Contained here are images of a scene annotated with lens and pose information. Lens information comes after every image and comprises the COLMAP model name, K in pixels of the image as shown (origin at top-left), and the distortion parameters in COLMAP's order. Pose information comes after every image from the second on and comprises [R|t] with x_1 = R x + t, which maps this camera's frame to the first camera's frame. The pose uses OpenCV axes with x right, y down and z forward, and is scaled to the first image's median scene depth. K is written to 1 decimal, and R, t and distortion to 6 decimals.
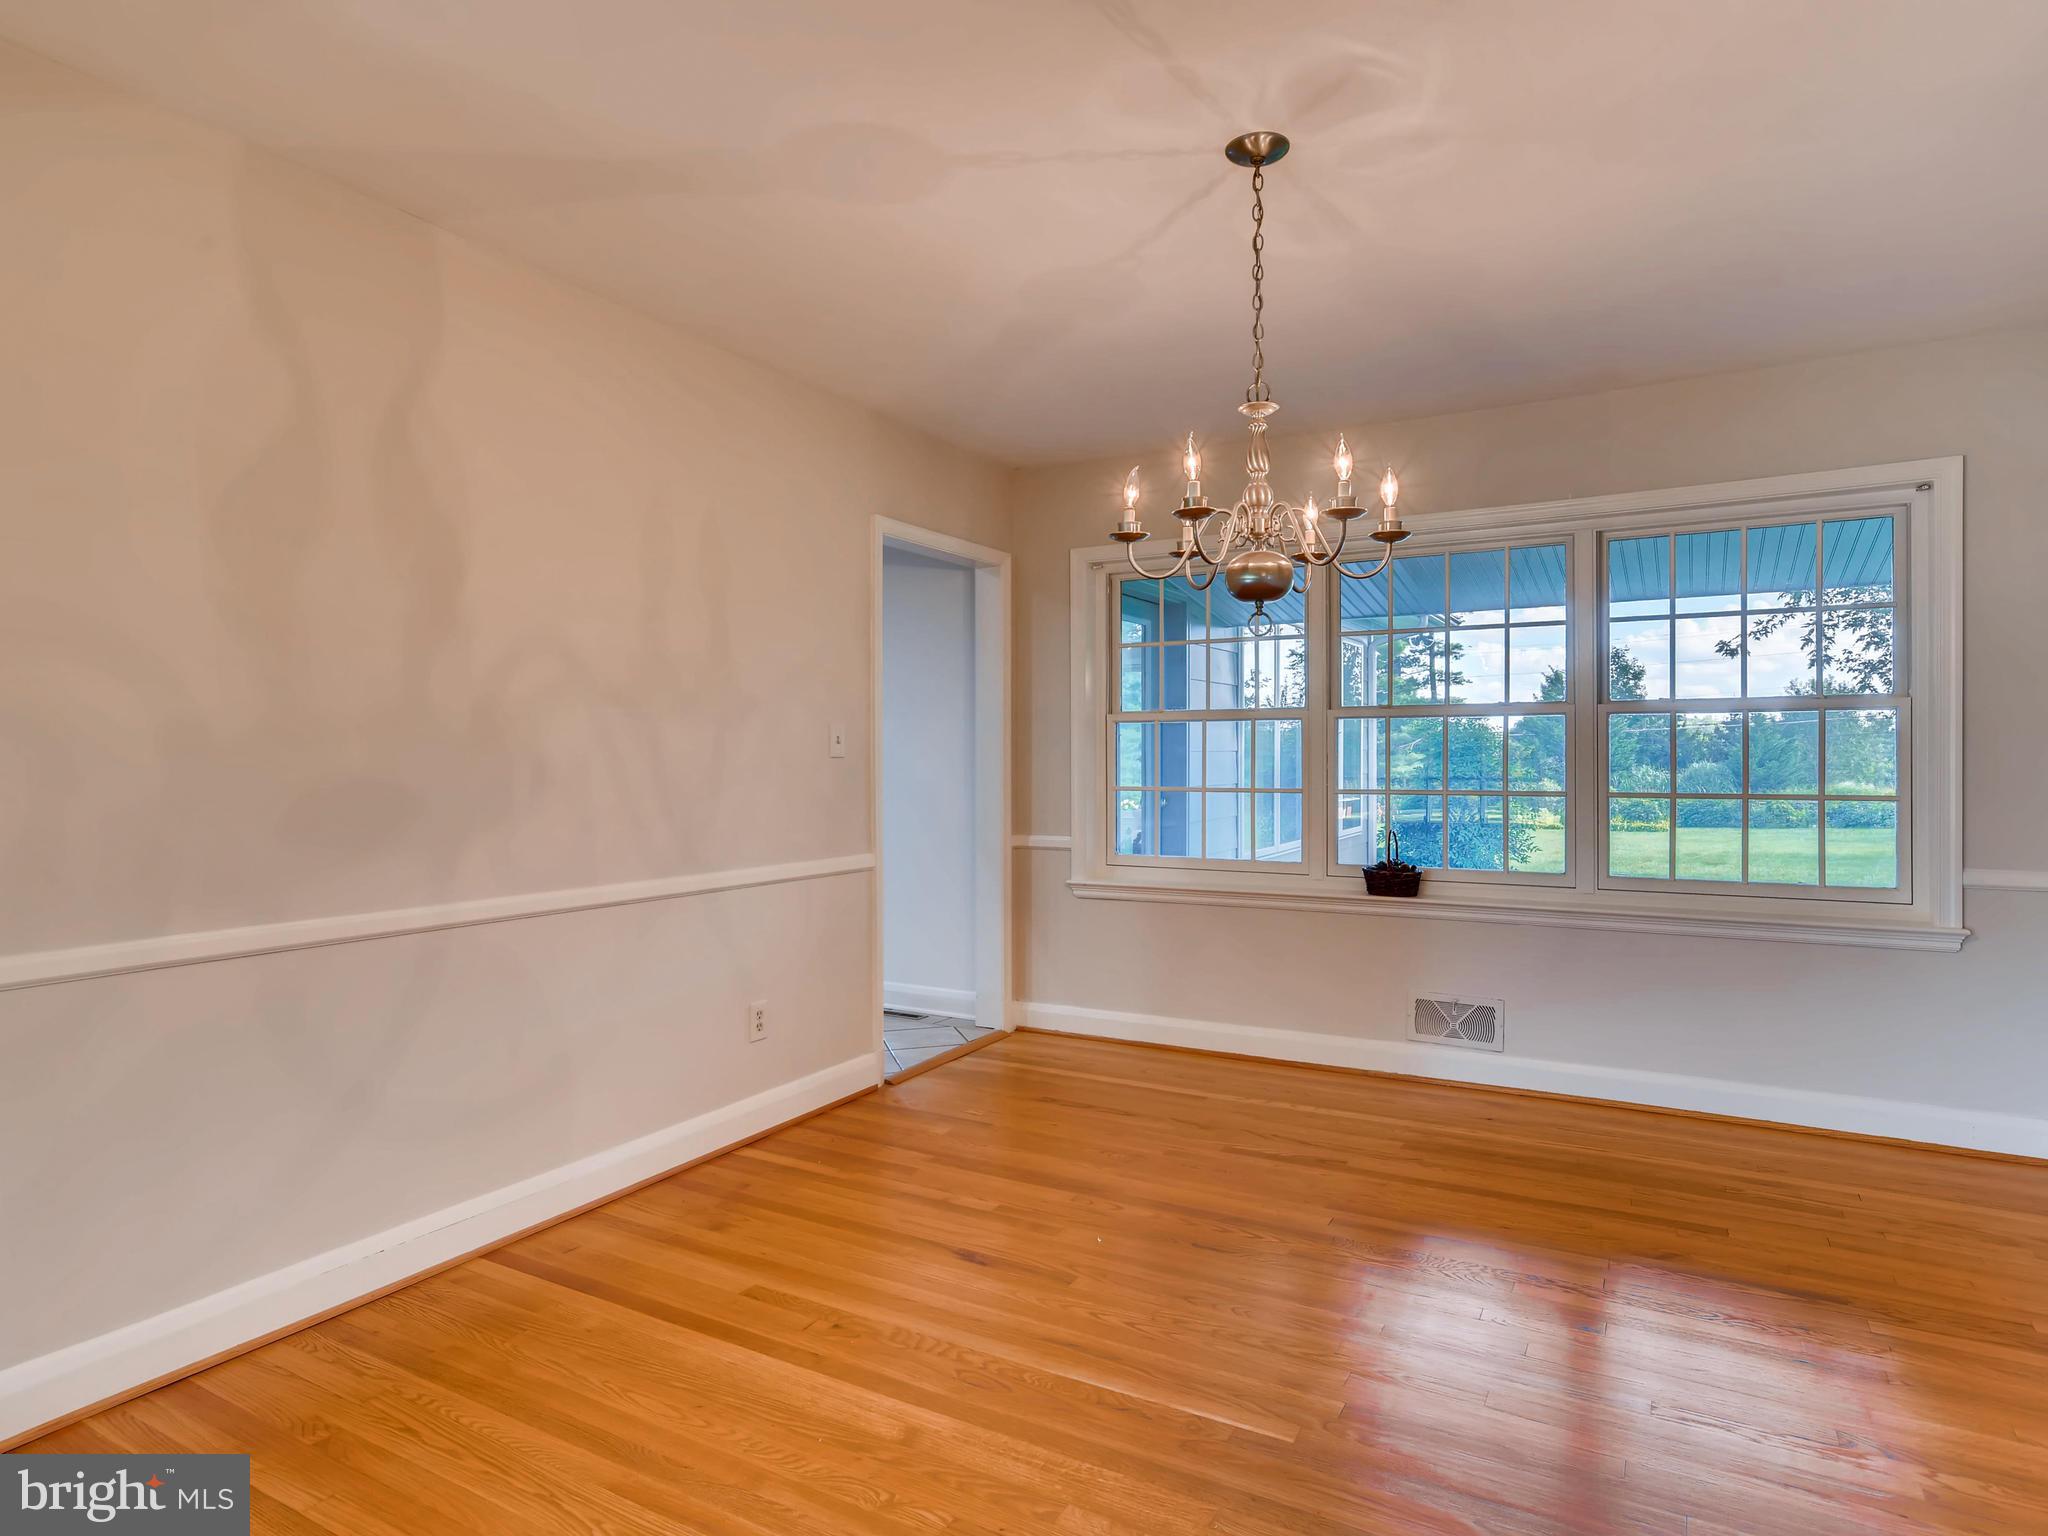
lens RADIAL K [[1160.8, 0, 1031.1], [0, 1160.8, 764.0], [0, 0, 1]] dist [-0.007671, 0.003626]
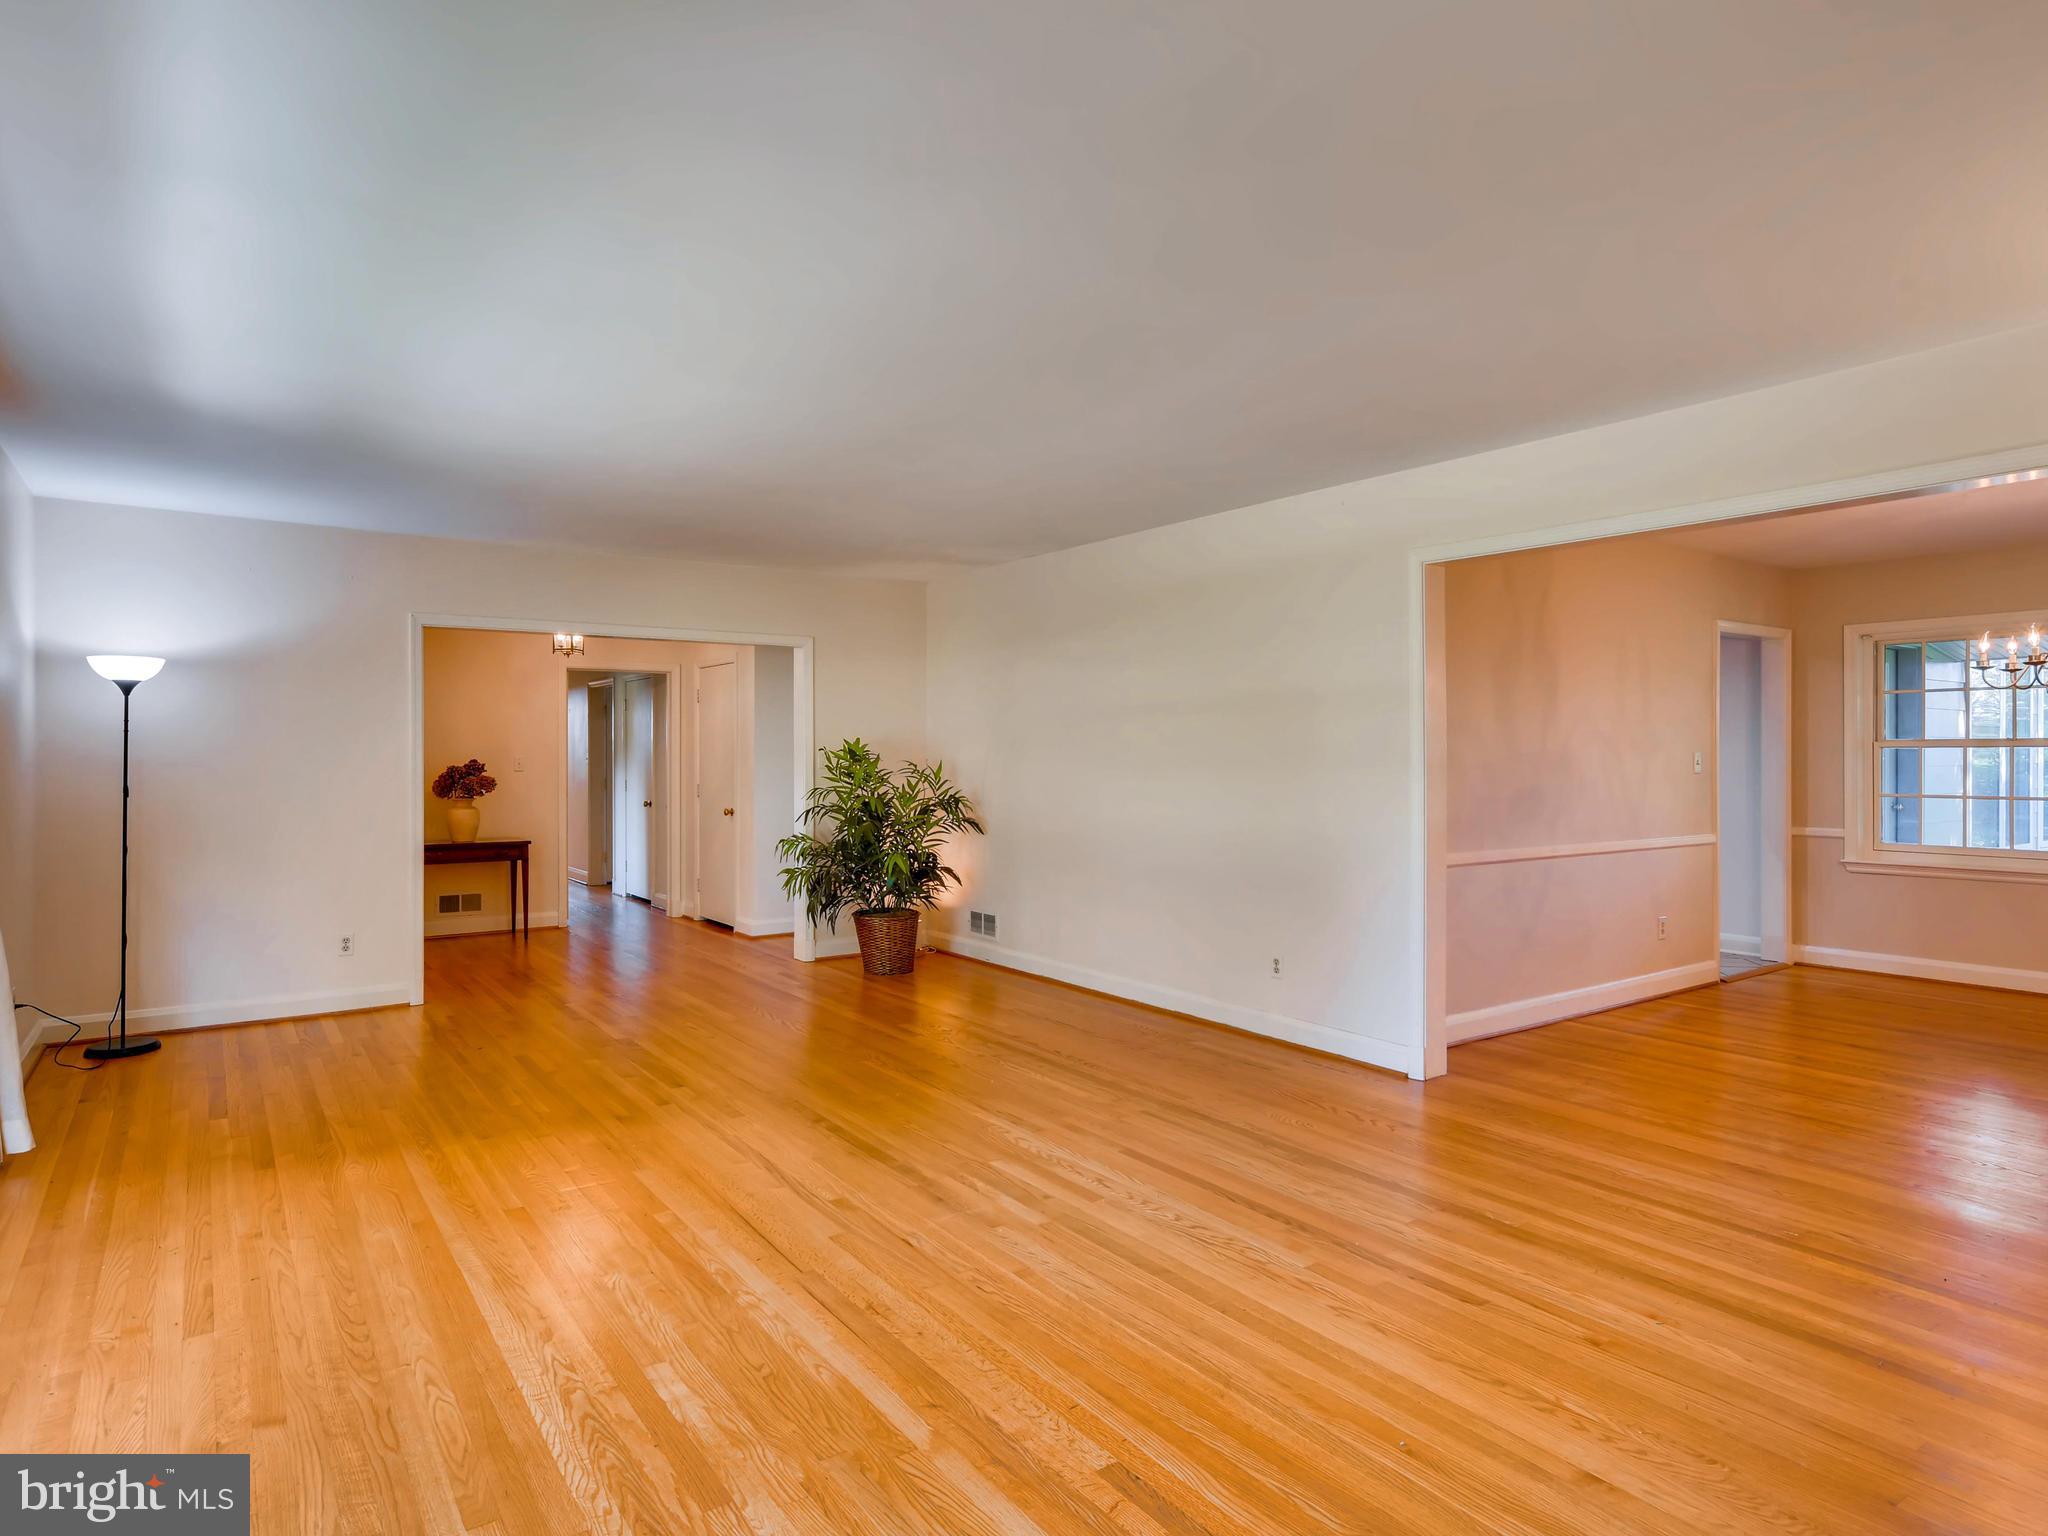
lens RADIAL K [[1160.8, 0, 1008.2], [0, 1160.8, 765.8], [0, 0, 1]] dist [-0.007671, 0.003626]
pose [[0.897909, -0.000664, -0.440180, -0.255842], [-0.000848, 0.999994, -0.003237, -0.008685], [0.440179, 0.003280, 0.897904, -0.703461]]
